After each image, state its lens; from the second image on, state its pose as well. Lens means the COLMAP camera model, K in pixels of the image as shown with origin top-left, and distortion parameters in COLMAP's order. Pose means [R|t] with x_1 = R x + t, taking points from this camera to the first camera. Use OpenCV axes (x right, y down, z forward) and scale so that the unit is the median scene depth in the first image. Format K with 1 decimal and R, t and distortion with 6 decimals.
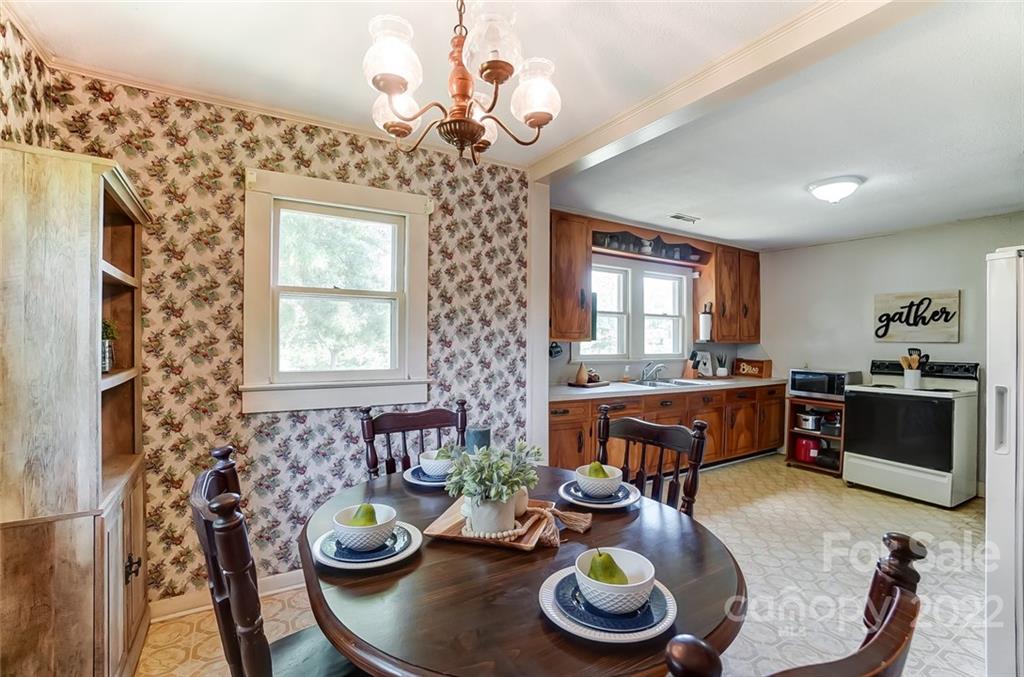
lens RADIAL K [[476.9, 0, 512.0], [0, 476.9, 341.9], [0, 0, 1]] dist [-0.036192, 0.012188]
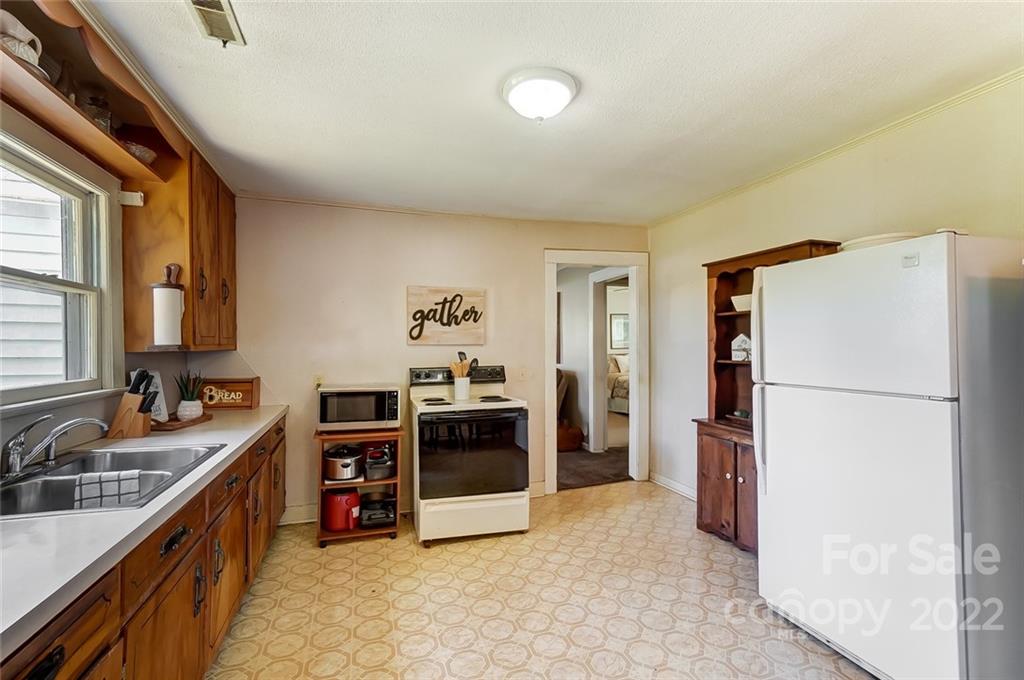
lens RADIAL K [[457.4, 0, 521.3], [0, 457.4, 340.2], [0, 0, 1]] dist [0.005737, 0.001096]
pose [[0.236644, -0.000530, 0.971596, 0.068614], [0.013600, 0.999904, -0.002767, -0.003268], [-0.971501, 0.013869, 0.236629, 0.643992]]
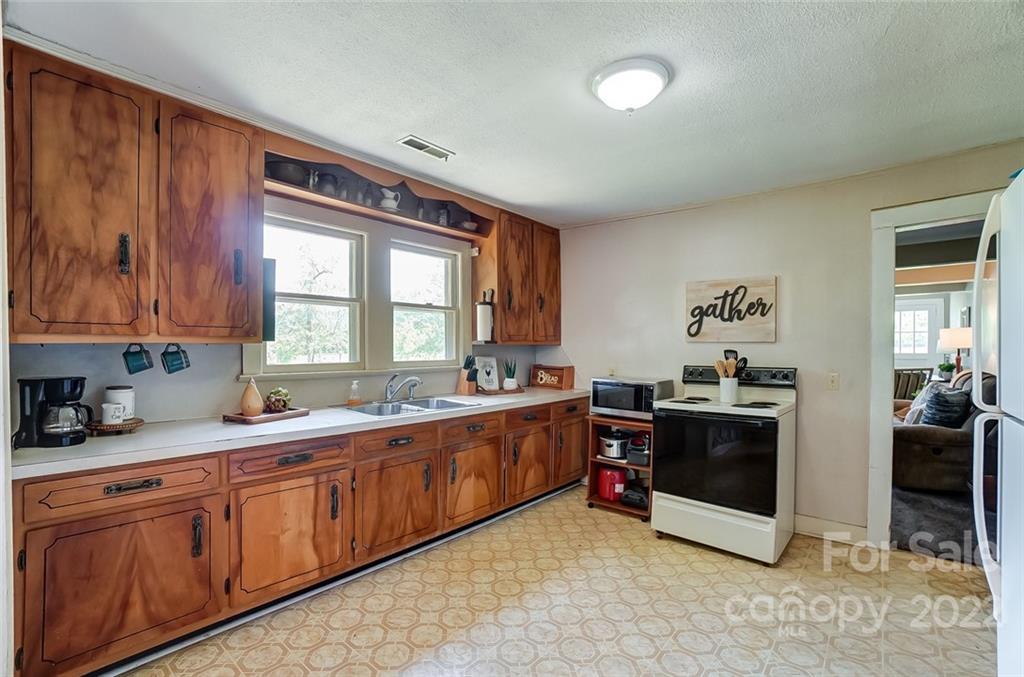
lens RADIAL K [[476.9, 0, 514.9], [0, 476.9, 345.5], [0, 0, 1]] dist [-0.036192, 0.012188]
pose [[0.952234, -0.006296, 0.305304, 0.260144], [0.006771, 0.999977, -0.000496, 0.004369], [-0.305294, 0.002540, 0.952255, 0.334275]]
